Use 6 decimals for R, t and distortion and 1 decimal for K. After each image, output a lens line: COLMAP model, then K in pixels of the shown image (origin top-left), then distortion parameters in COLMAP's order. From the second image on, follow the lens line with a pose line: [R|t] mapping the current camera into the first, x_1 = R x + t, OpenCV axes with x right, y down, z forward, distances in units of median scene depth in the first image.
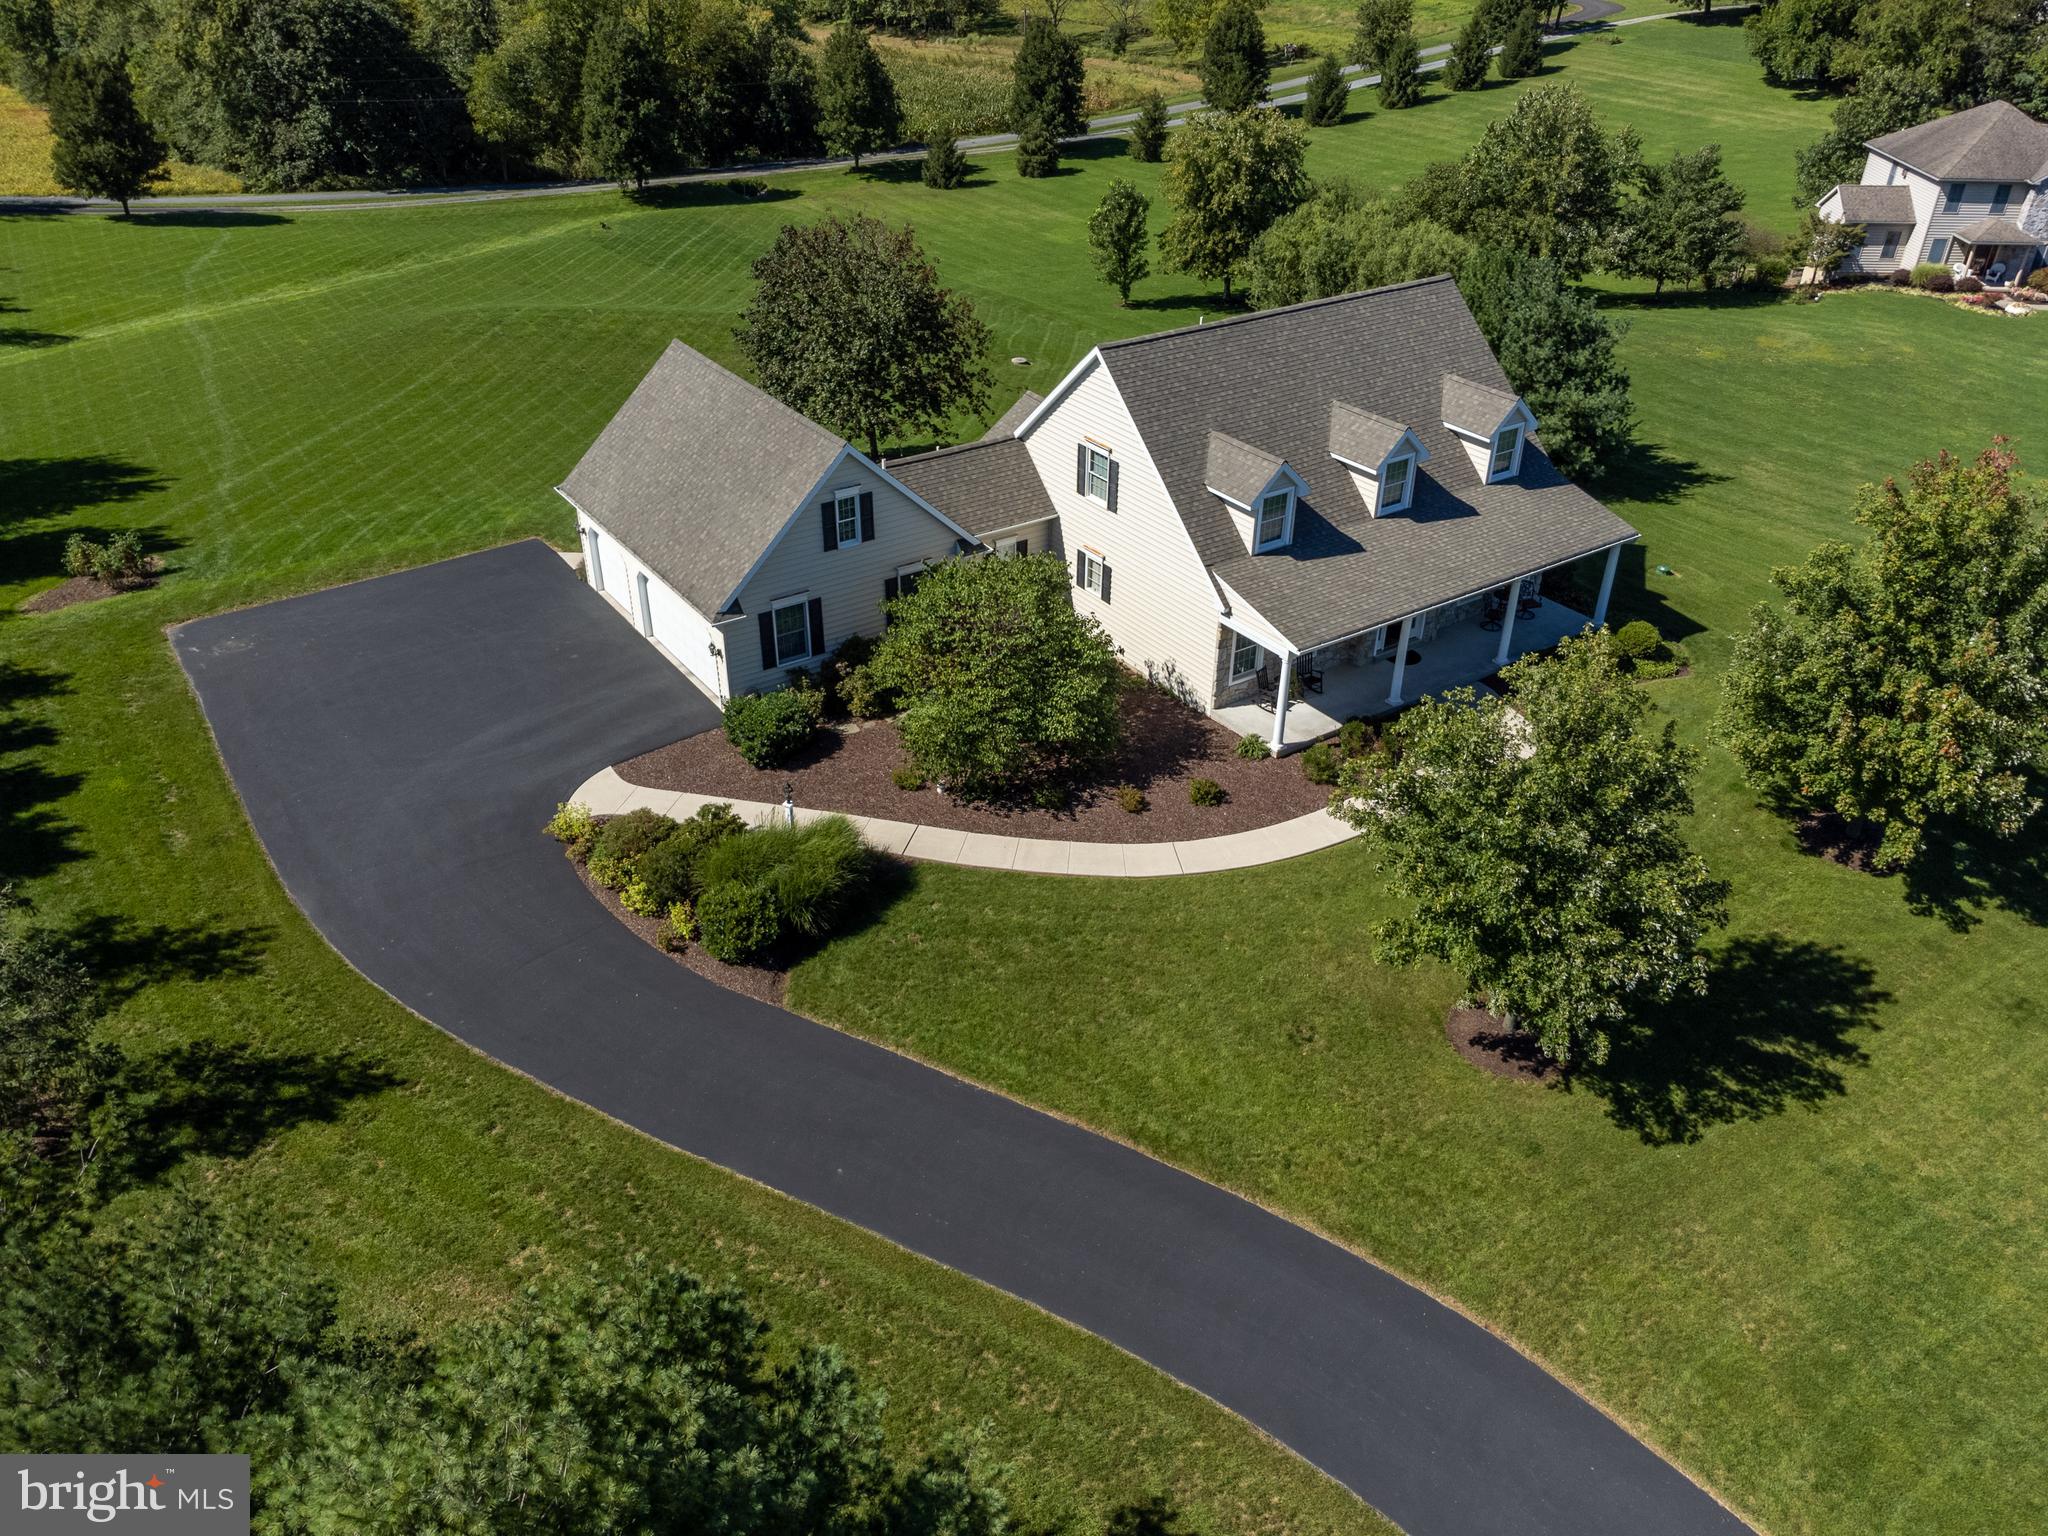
lens RADIAL K [[1540.1, 0, 1021.6], [0, 1540.1, 747.6], [0, 0, 1]] dist [0.009964, 0.030444]
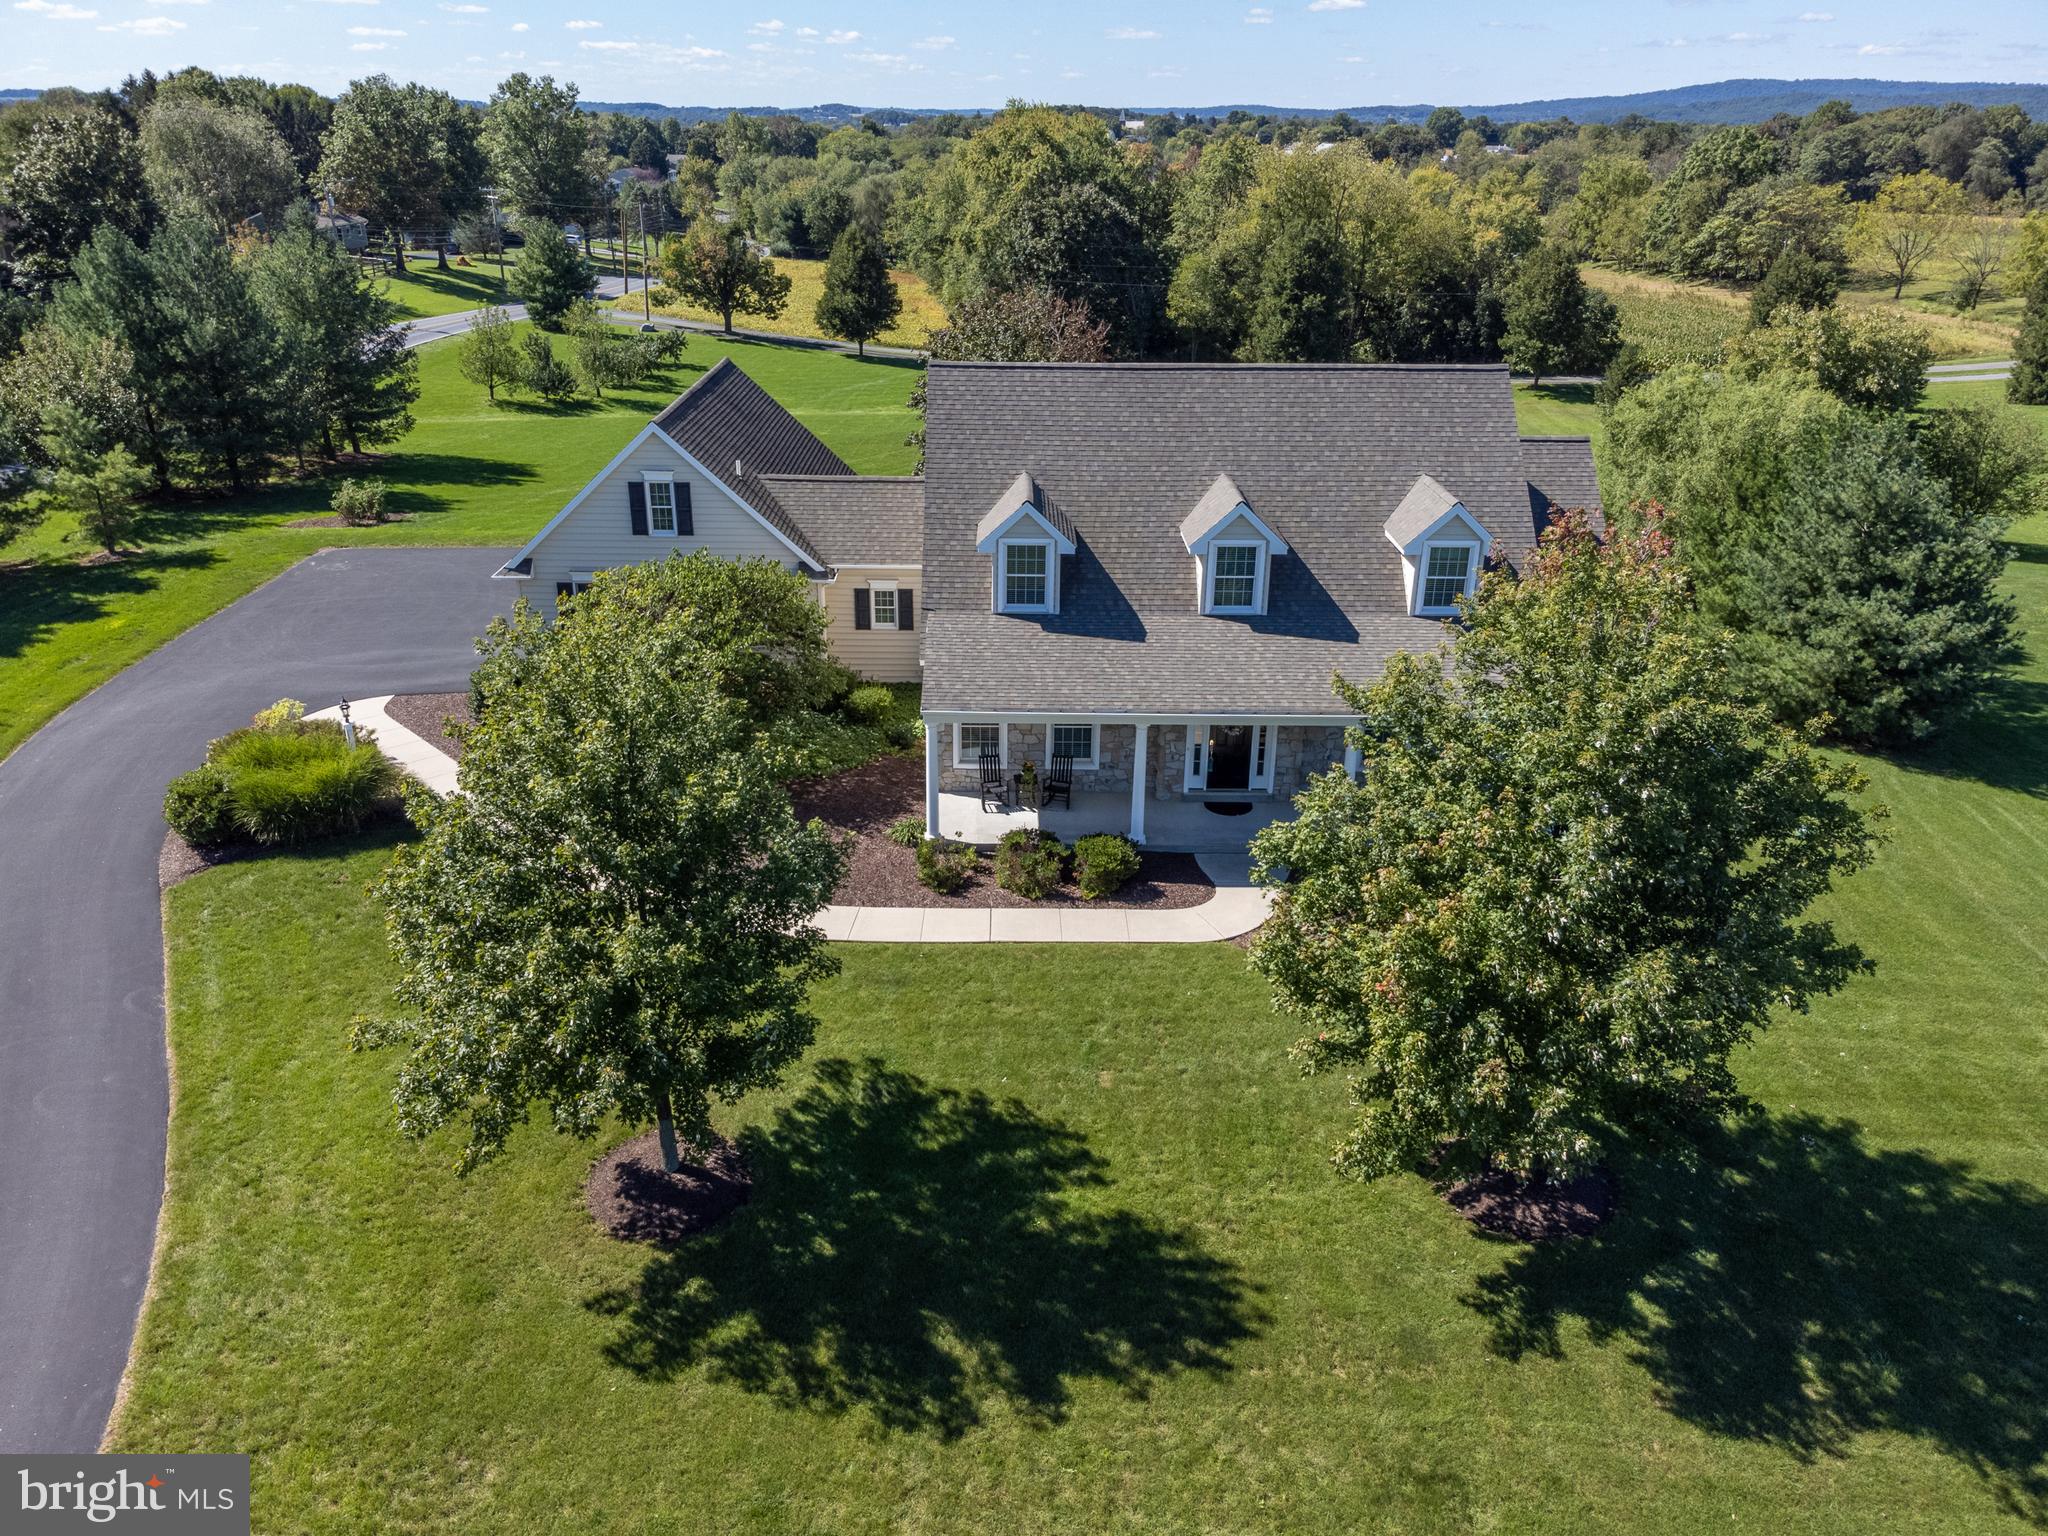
lens RADIAL K [[1540.1, 0, 1034.1], [0, 1540.1, 757.0], [0, 0, 1]] dist [0.009964, 0.030444]
pose [[0.830608, 0.215767, -0.513356, 0.267634], [-0.292842, 0.953362, -0.073113, 0.000602], [0.473639, 0.211060, 0.855056, 0.145933]]
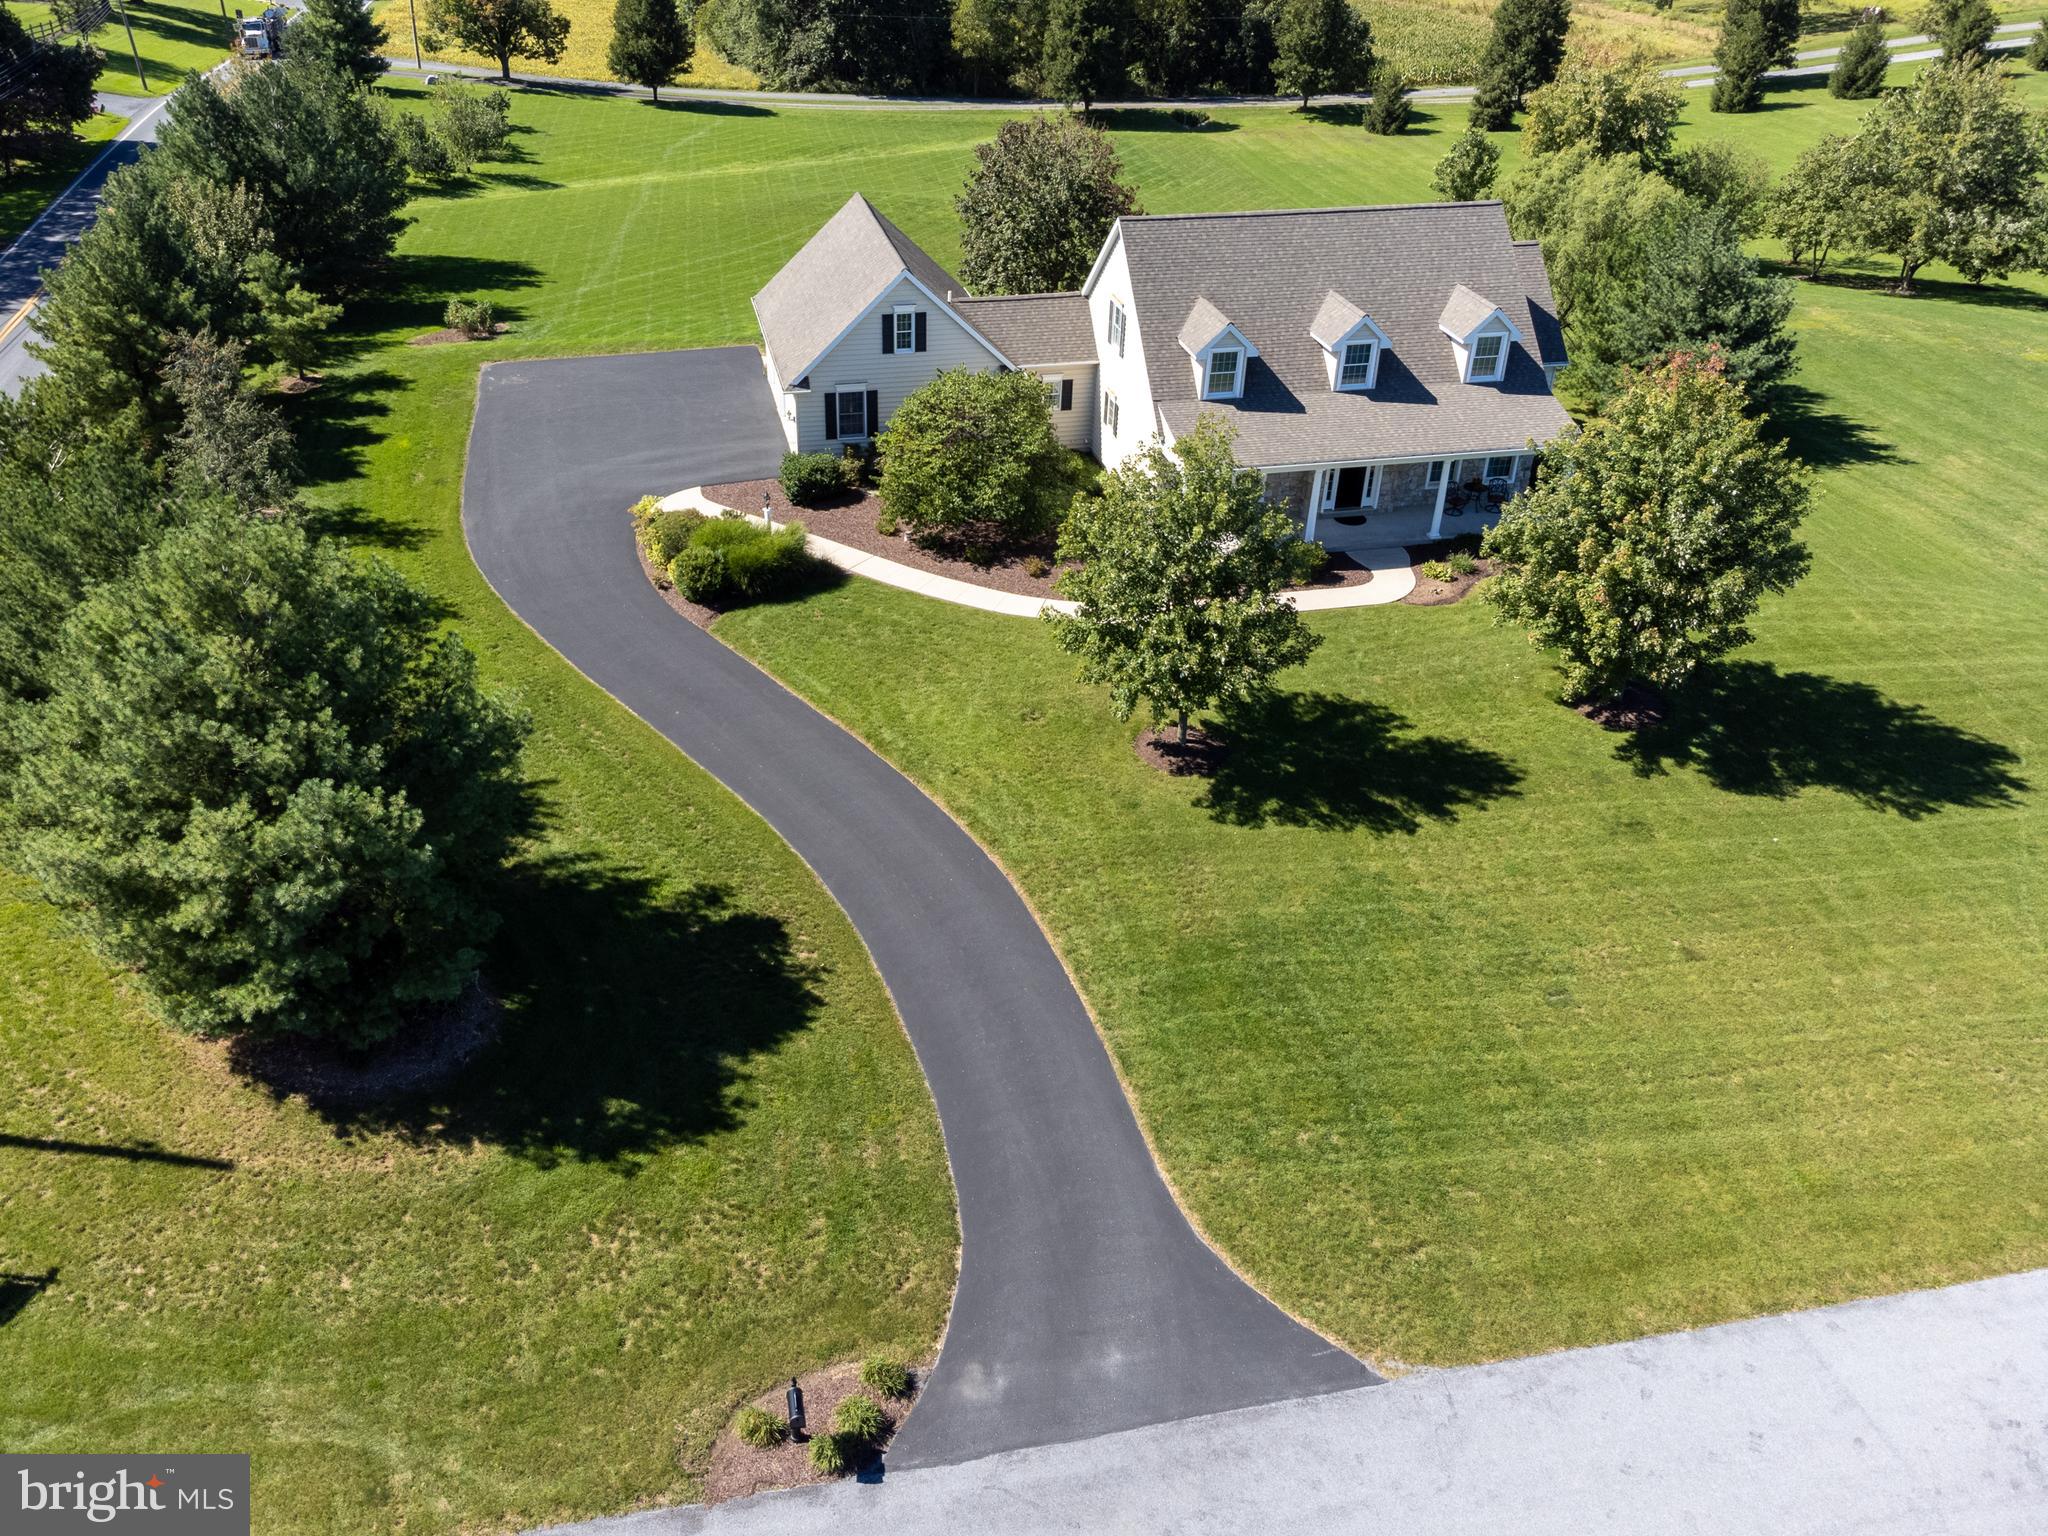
lens RADIAL K [[1657.8, 0, 949.2], [0, 1657.8, 751.3], [0, 0, 1]] dist [0.014753, 0.020642]
pose [[0.917893, 0.207030, -0.338543, 0.207792], [-0.205910, 0.977767, 0.039652, 0.059624], [0.339226, 0.033313, 0.940115, -0.127120]]
